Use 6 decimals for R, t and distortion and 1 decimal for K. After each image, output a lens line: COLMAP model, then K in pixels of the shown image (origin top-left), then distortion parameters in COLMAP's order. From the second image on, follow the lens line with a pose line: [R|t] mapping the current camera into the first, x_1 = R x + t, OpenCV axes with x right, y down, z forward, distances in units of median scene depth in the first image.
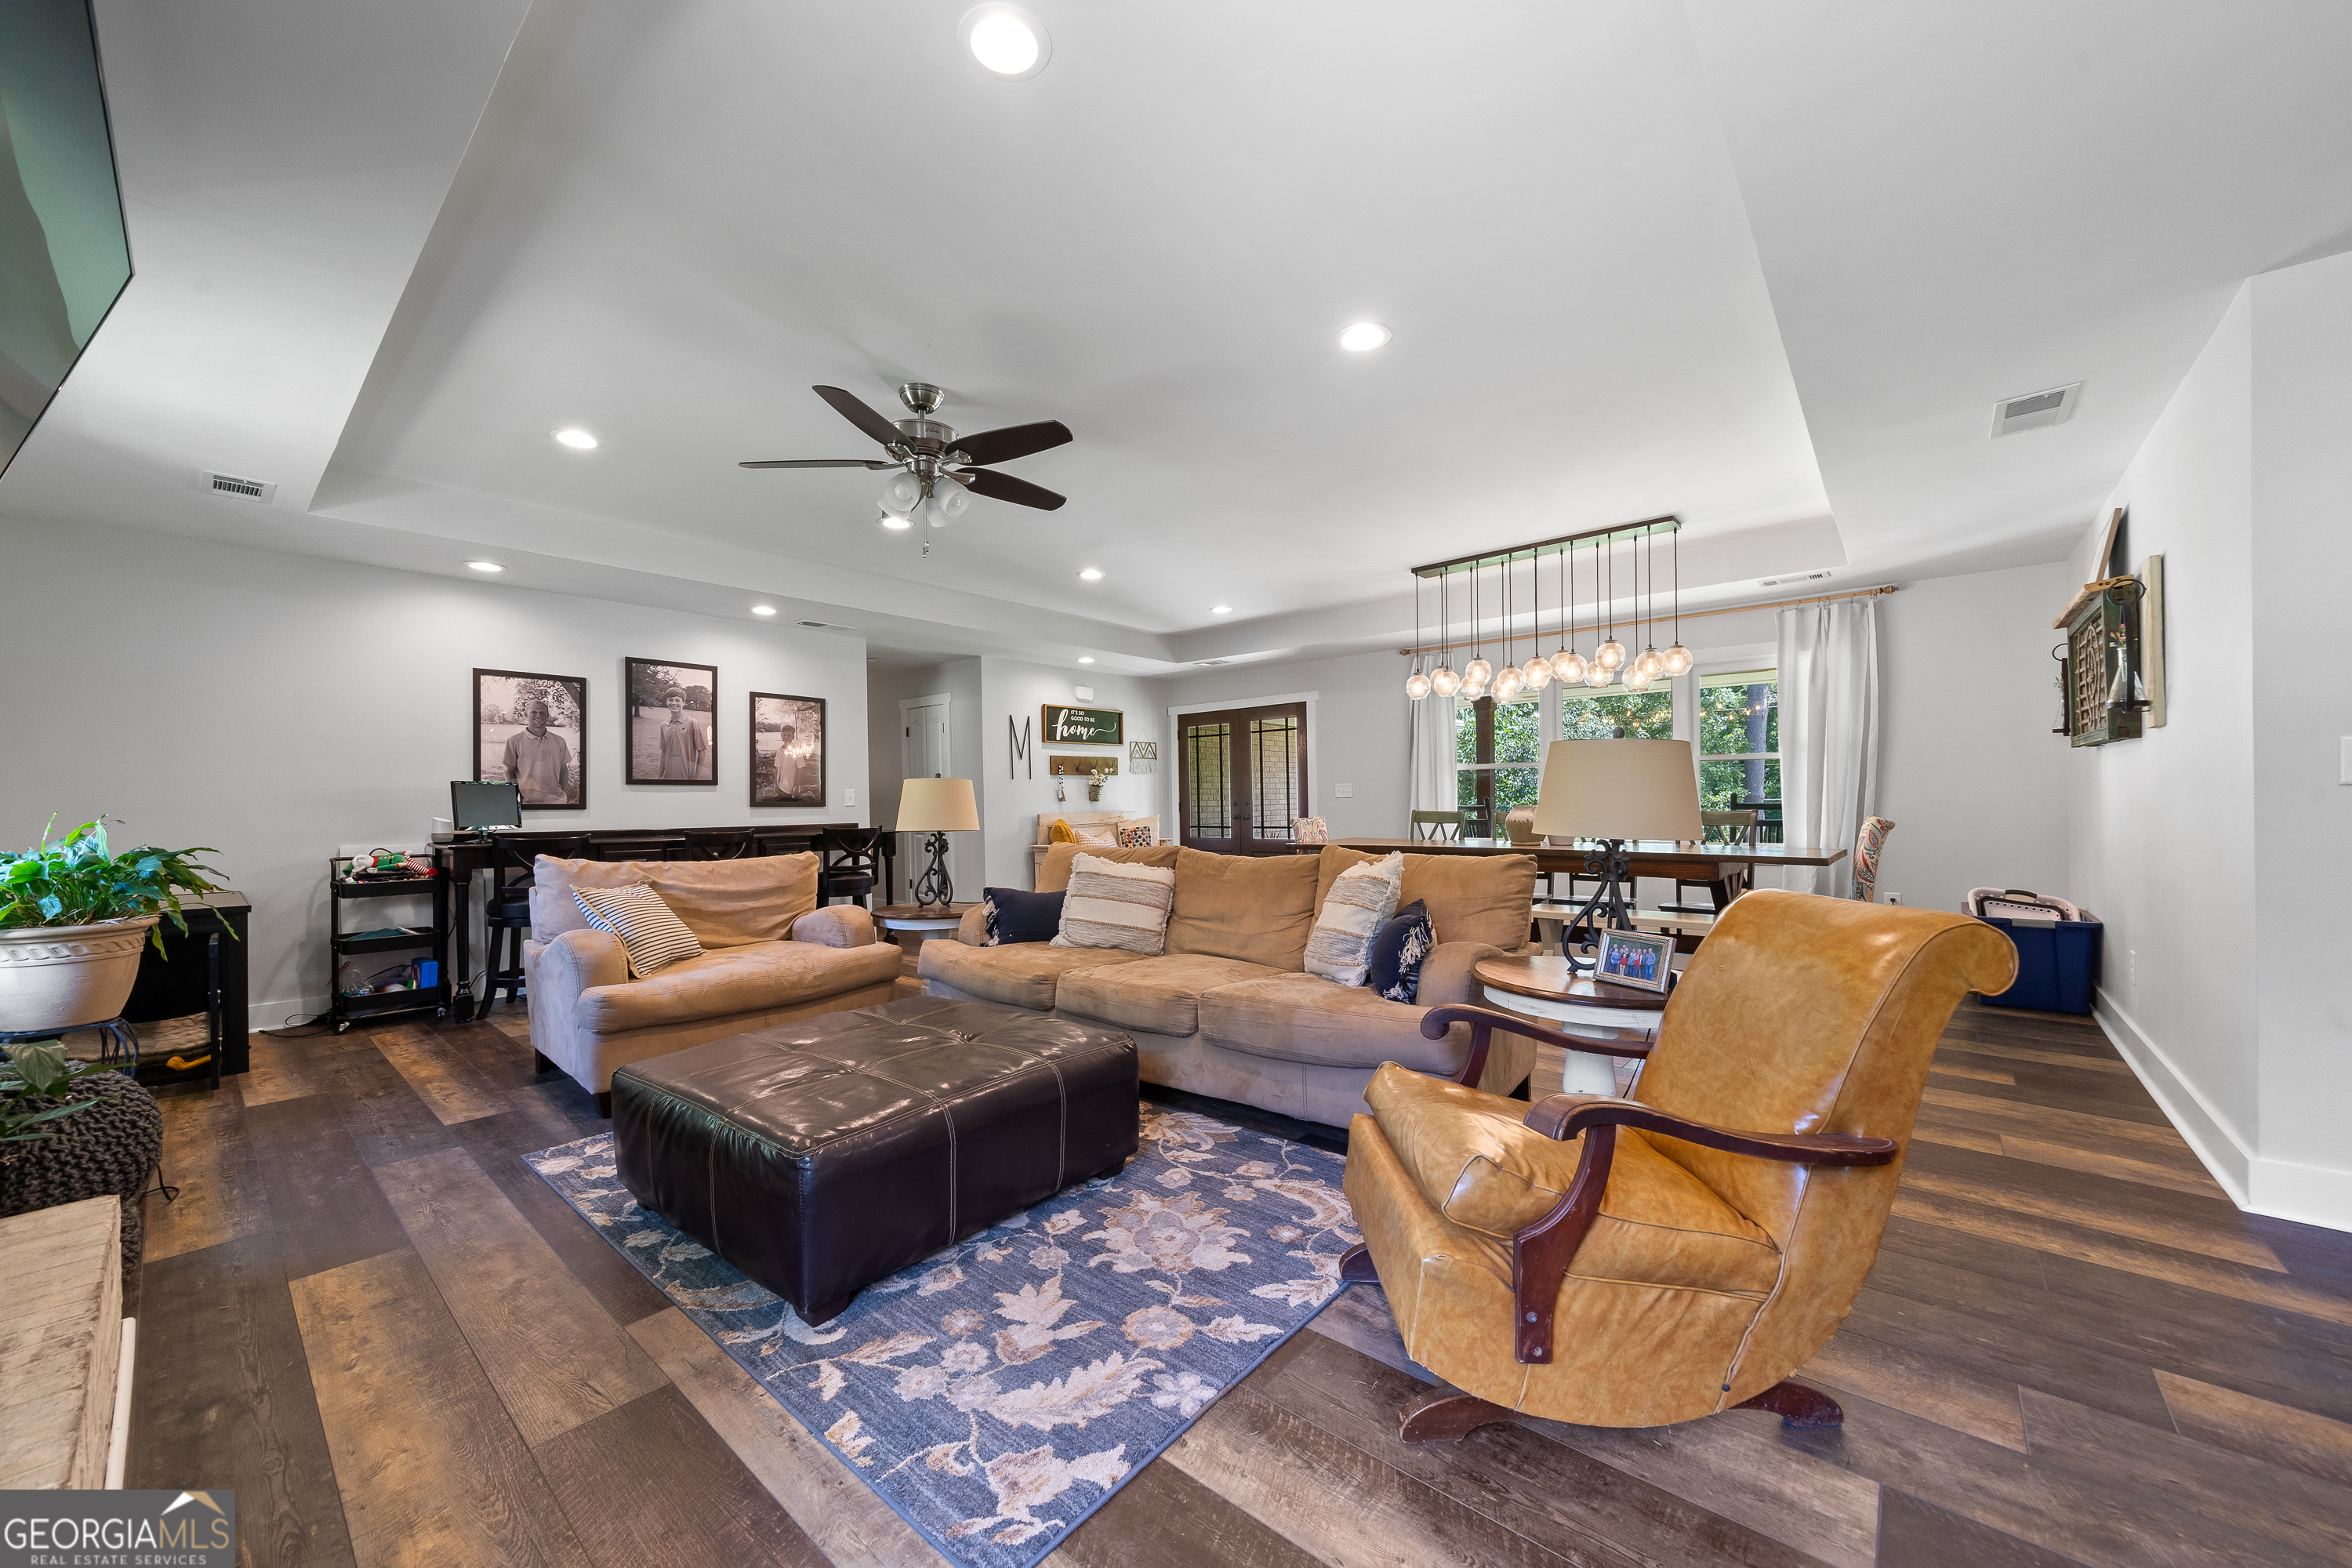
lens RADIAL K [[897.9, 0, 1169.1], [0, 897.9, 788.5], [0, 0, 1]] dist [-0.000341, 0.000065]
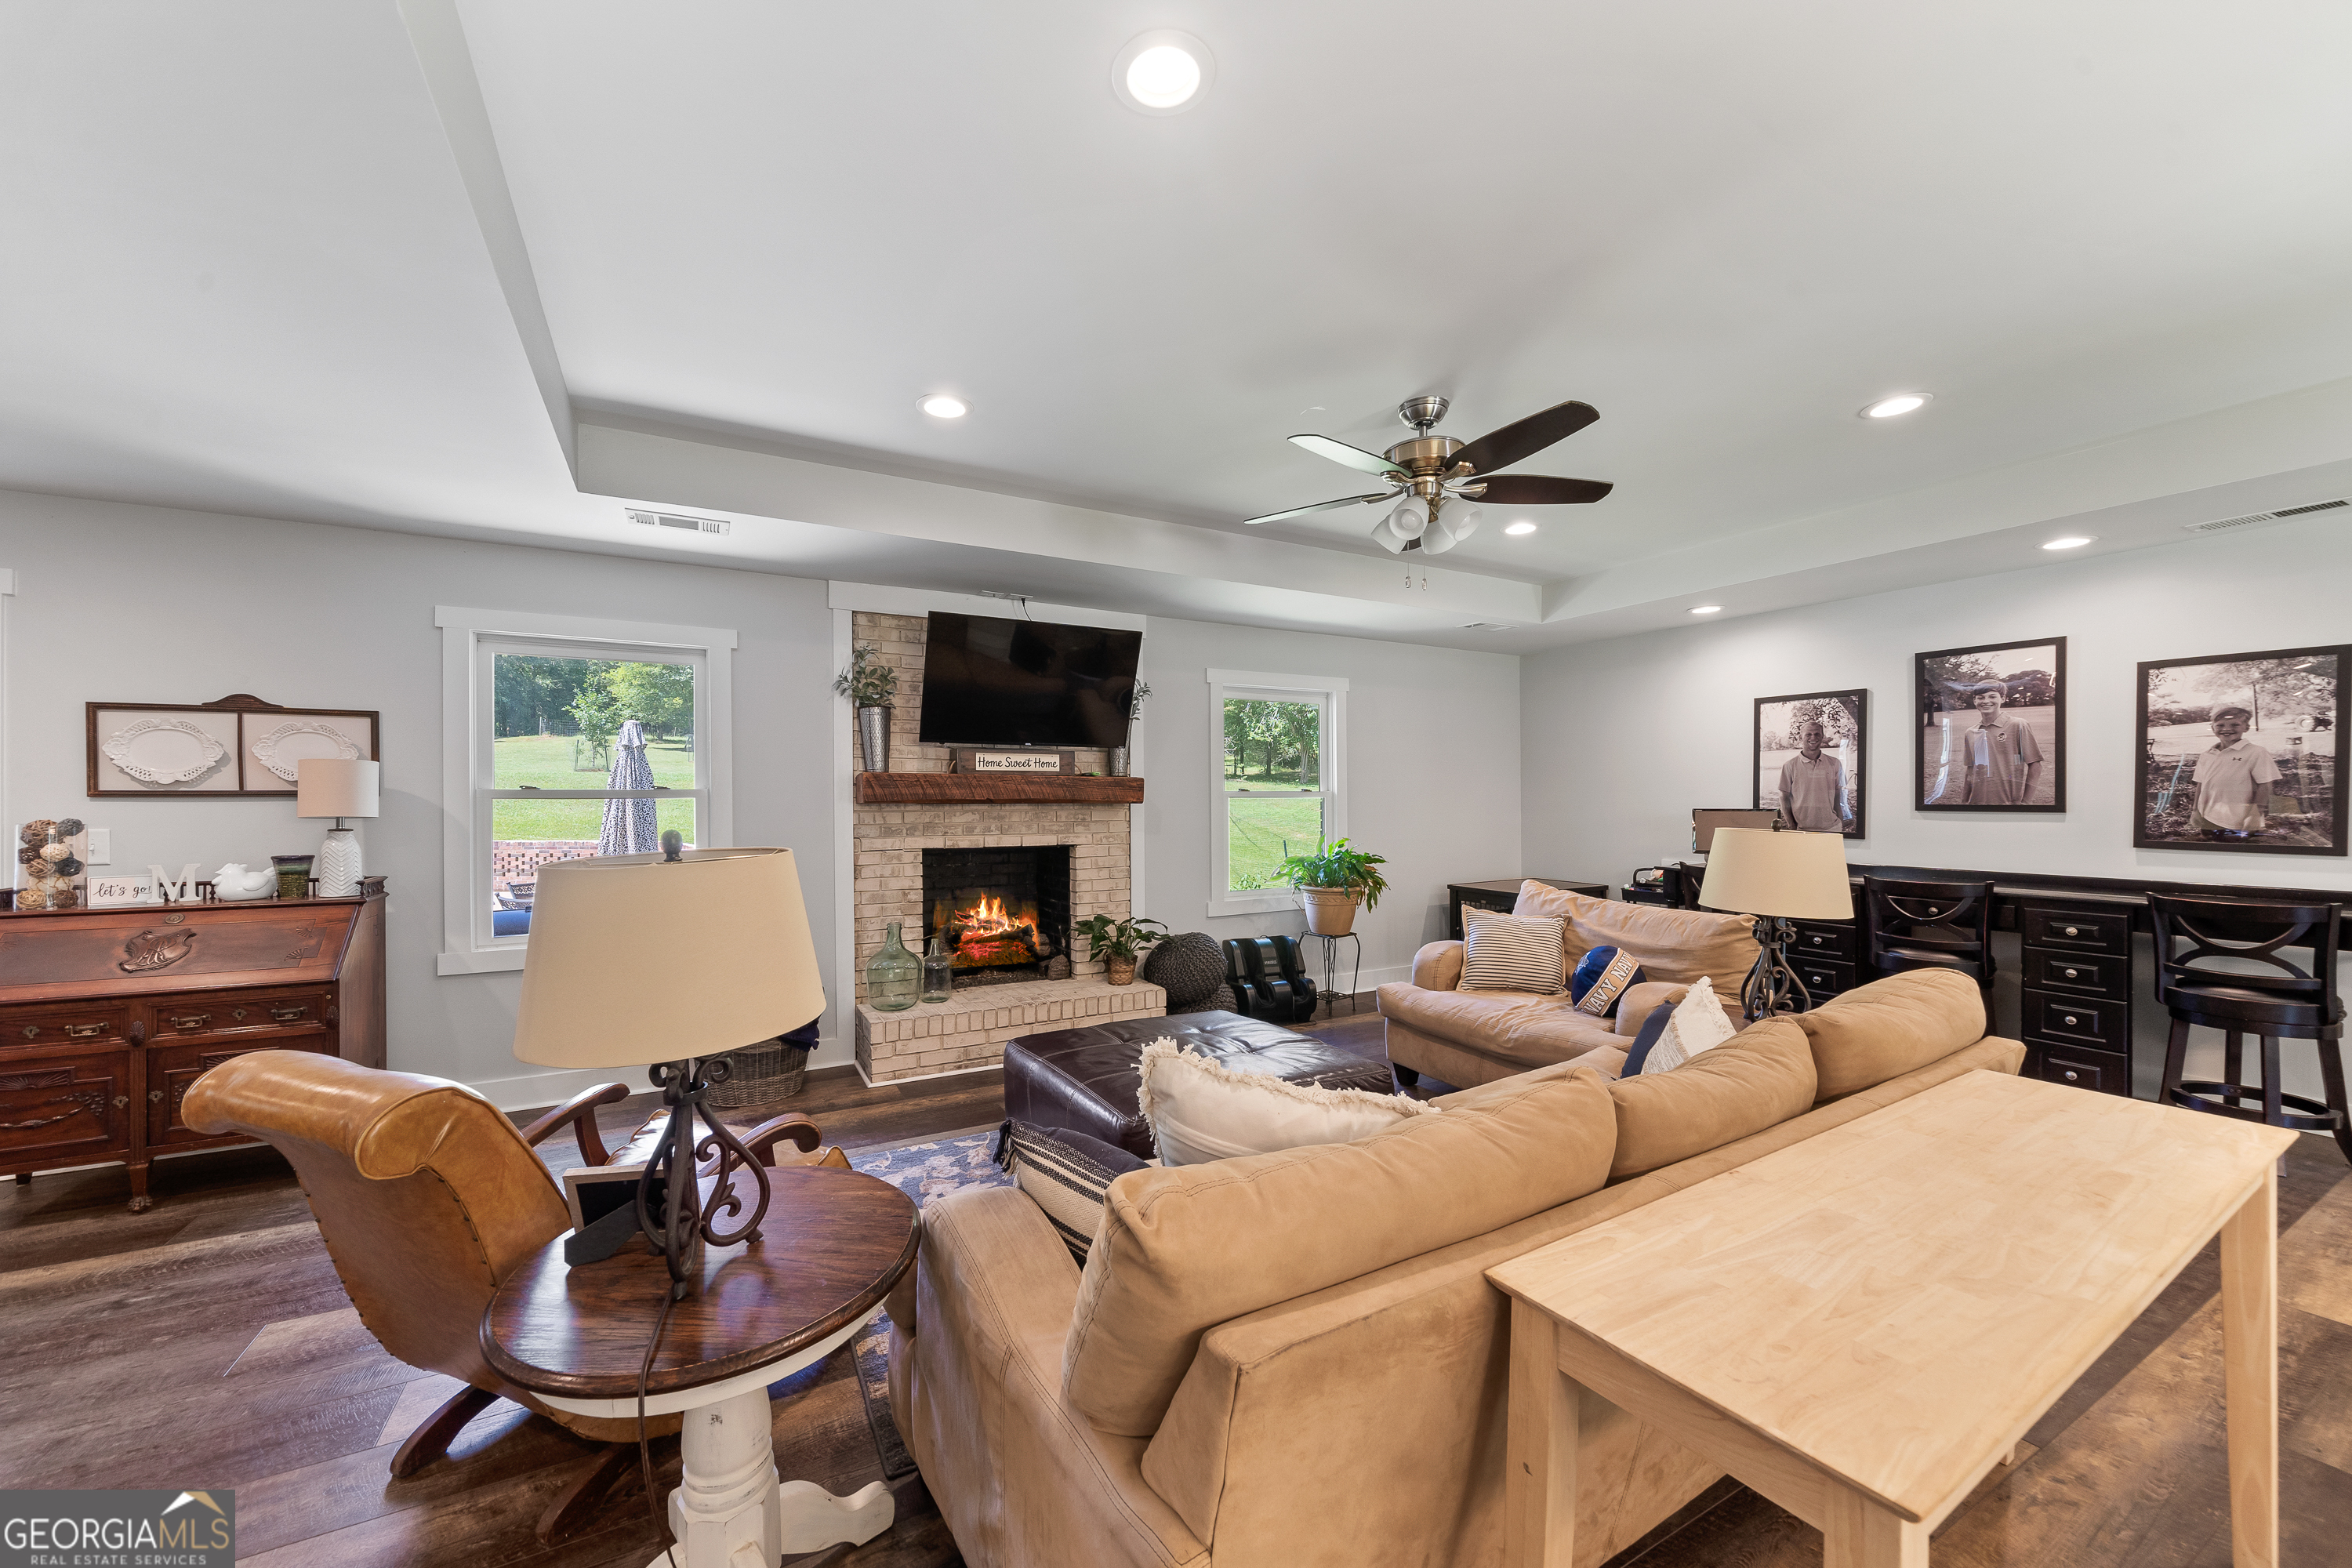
lens RADIAL K [[897.9, 0, 1173.6], [0, 897.9, 802.5], [0, 0, 1]] dist [-0.000341, 0.000065]
pose [[-0.349034, 0.008326, -0.937073, 0.389175], [0.010235, 0.999935, 0.005072, -0.022558], [0.937054, -0.007821, -0.349096, 0.643776]]
